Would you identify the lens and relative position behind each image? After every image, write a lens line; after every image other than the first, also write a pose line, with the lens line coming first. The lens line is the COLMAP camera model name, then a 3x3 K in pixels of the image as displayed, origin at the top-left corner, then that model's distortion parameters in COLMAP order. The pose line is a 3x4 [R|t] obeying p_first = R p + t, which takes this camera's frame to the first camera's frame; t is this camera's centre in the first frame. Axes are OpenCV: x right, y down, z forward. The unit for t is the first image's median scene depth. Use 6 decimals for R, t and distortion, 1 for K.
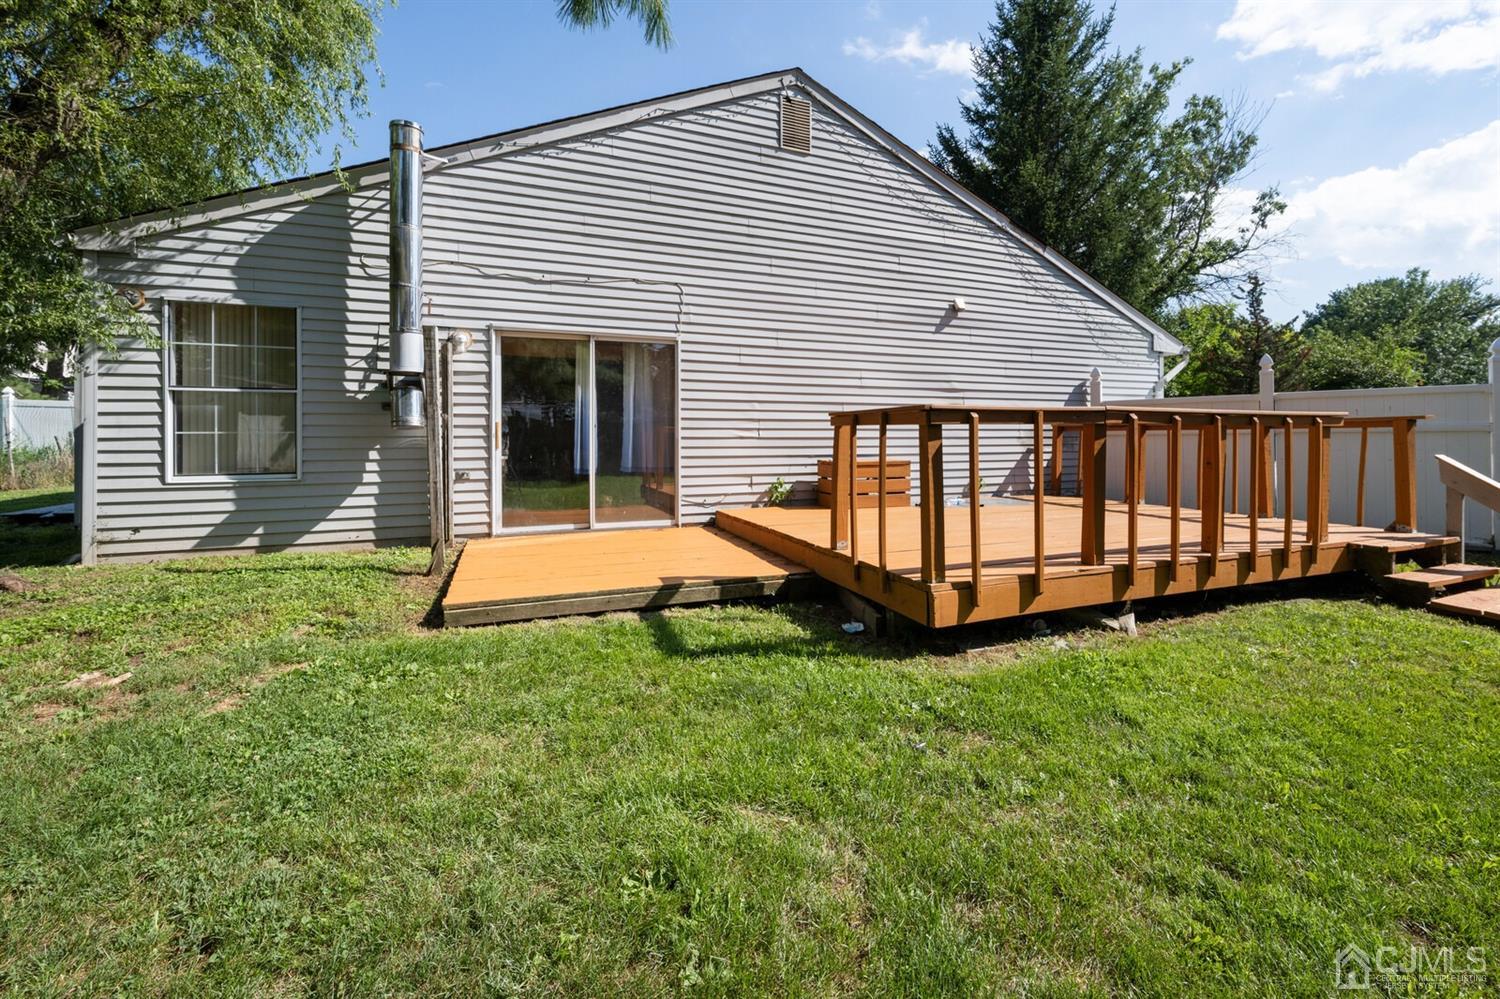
lens RADIAL K [[613.8, 0, 751.4], [0, 613.8, 435.4], [0, 0, 1]] dist [-0.000347, -0.000093]
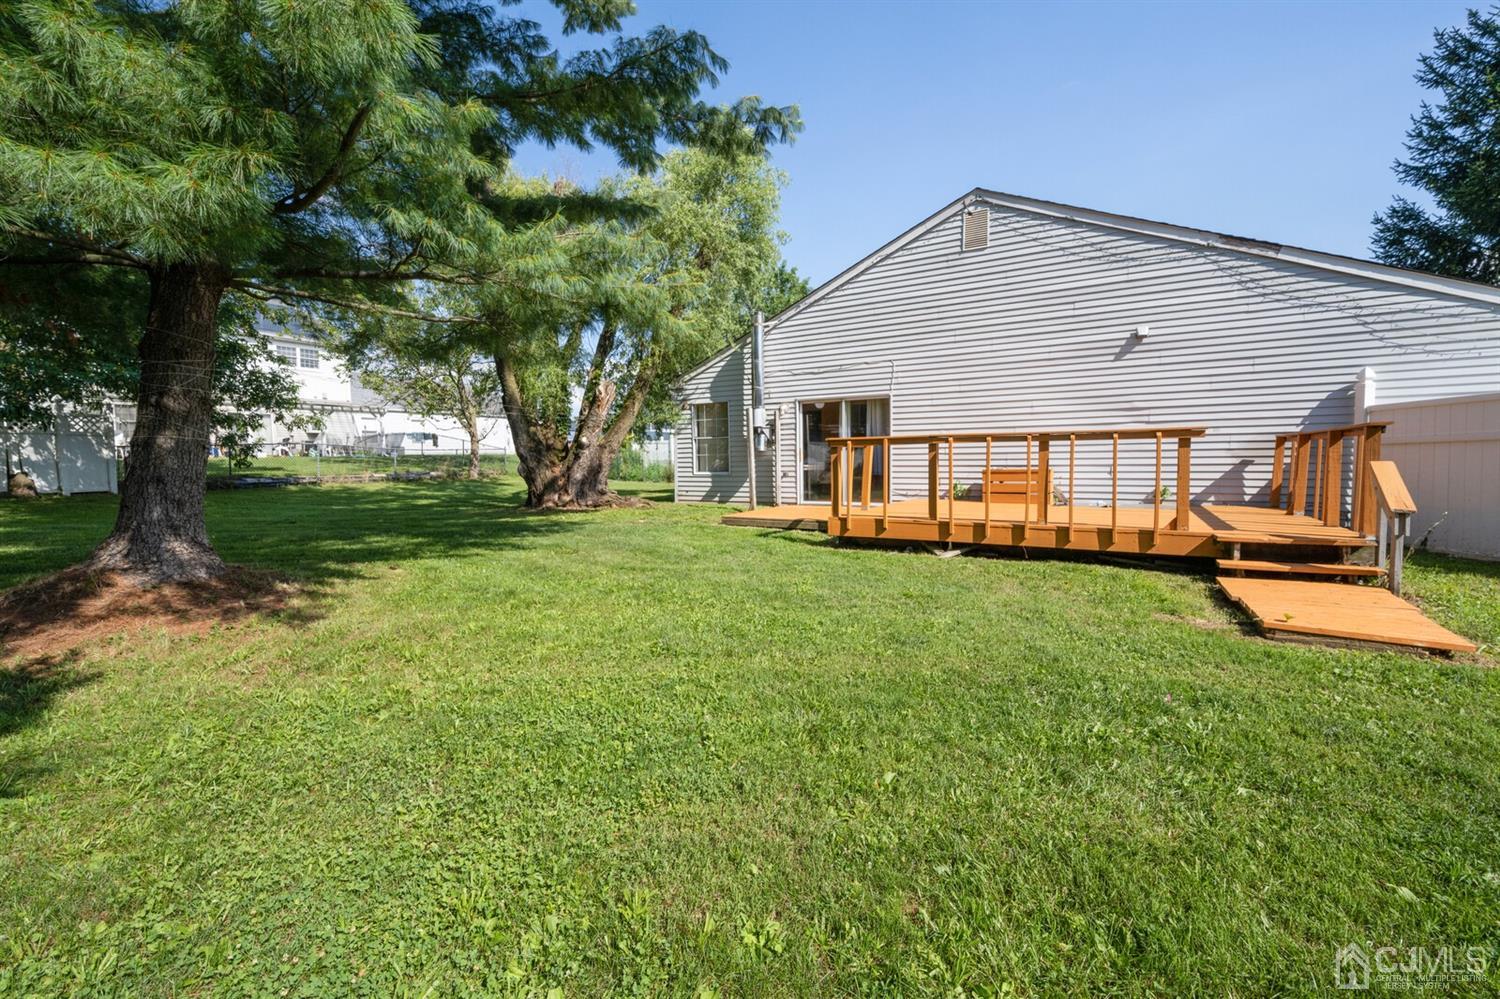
lens RADIAL K [[591.0, 0, 758.1], [0, 591.0, 497.3], [0, 0, 1]] dist [-0.000676, -0.000137]
pose [[0.629860, 0.042035, -0.775571, 0.899343], [0.013129, 0.997816, 0.064743, 0.011682], [0.776598, -0.050962, 0.627932, -0.288495]]
